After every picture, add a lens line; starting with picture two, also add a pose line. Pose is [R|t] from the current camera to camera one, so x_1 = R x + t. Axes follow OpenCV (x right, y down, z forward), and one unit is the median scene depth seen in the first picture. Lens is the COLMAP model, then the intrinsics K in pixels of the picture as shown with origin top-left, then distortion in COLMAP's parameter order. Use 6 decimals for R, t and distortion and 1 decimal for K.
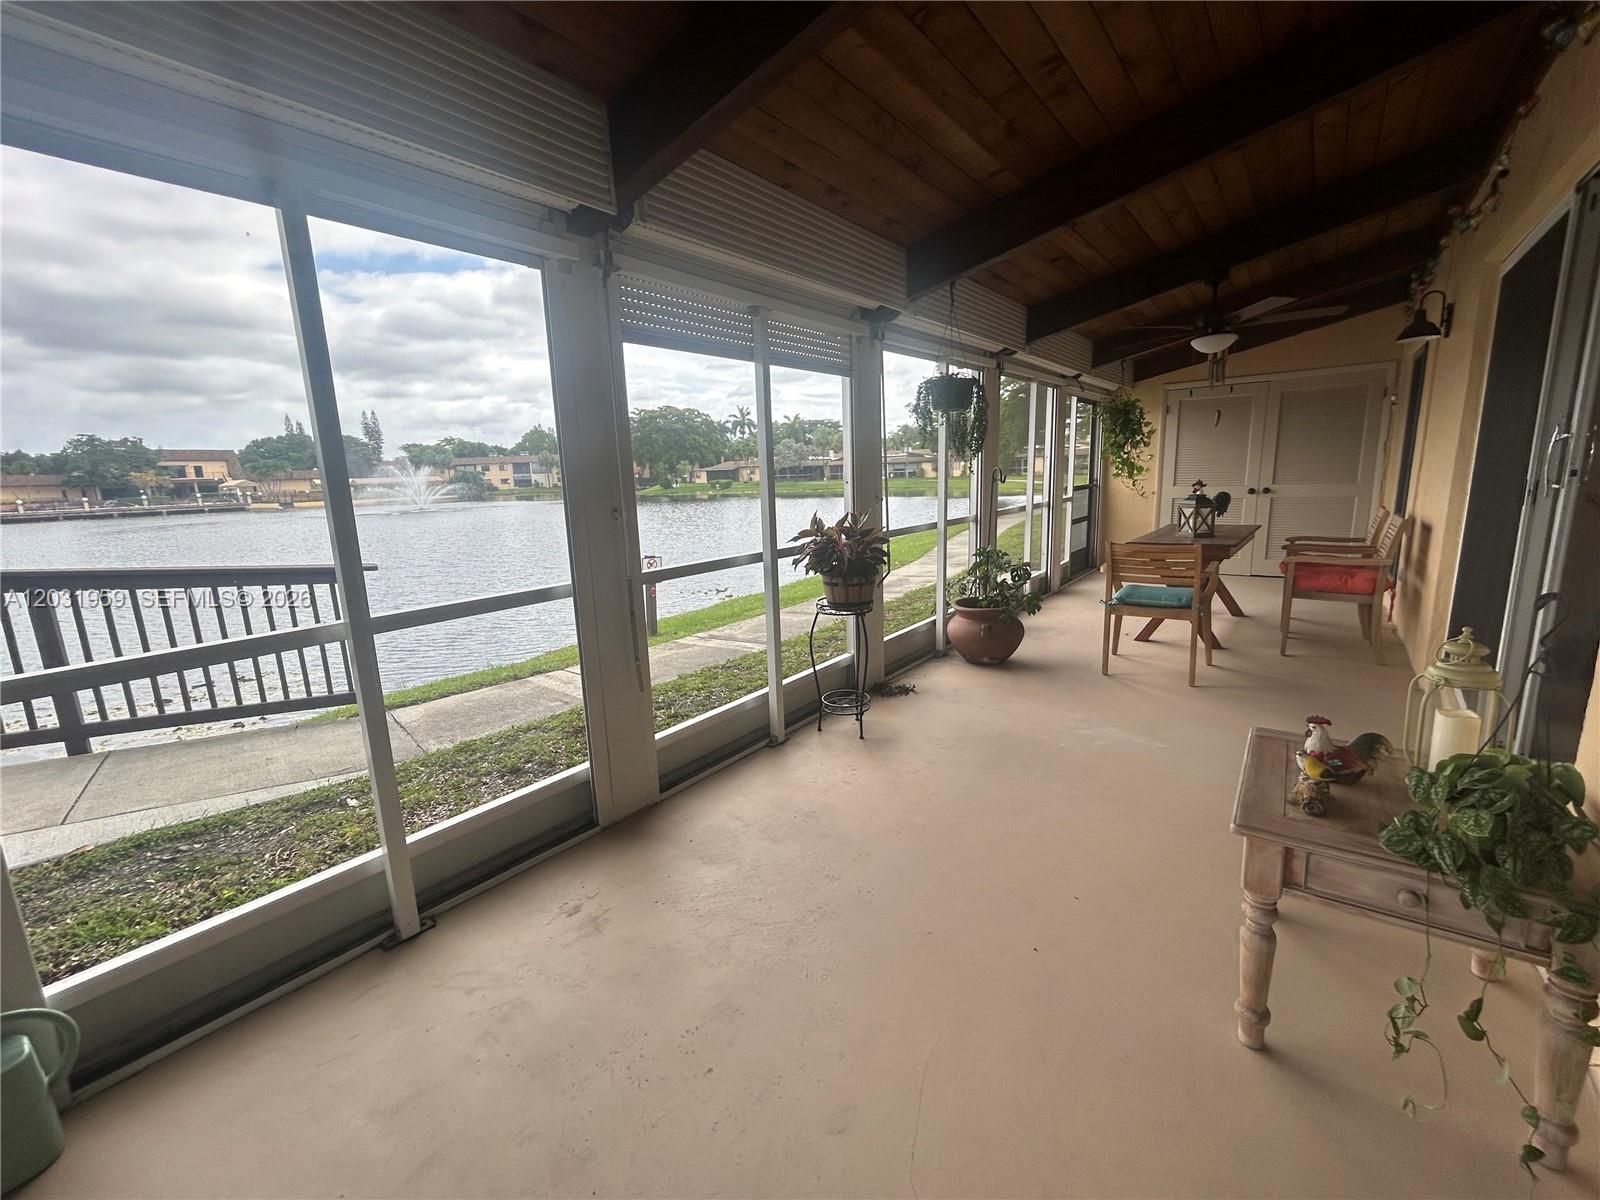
lens RADIAL K [[651.9, 0, 804.0], [0, 651.9, 593.7], [0, 0, 1]] dist [-0.002782, 0.000829]
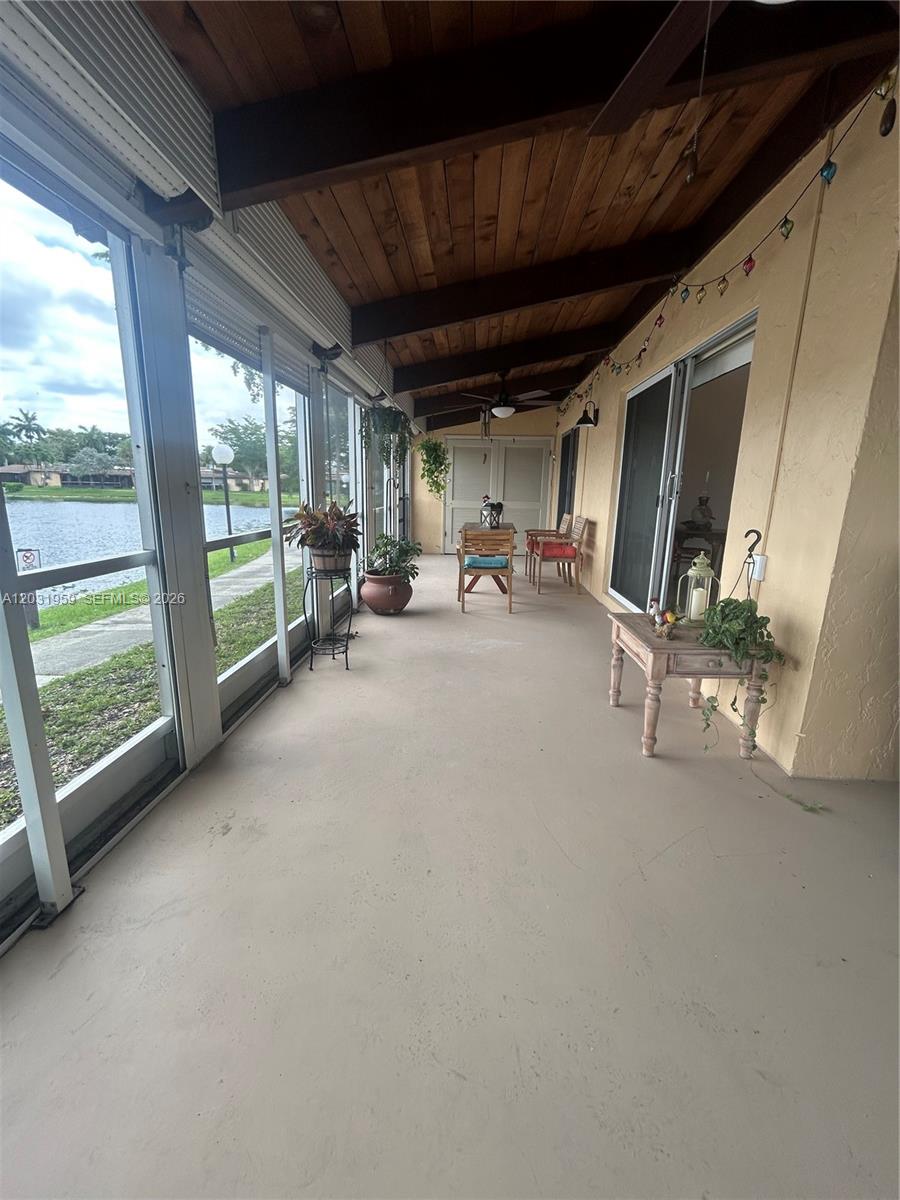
lens RADIAL K [[488.9, 0, 451.6], [0, 488.9, 598.3], [0, 0, 1]] dist [-0.002782, 0.000829]
pose [[0.815153, -0.073252, 0.574595, -0.227830], [0.055261, 0.997282, 0.048742, 0.026876], [-0.576603, -0.007979, 0.816985, 0.031005]]
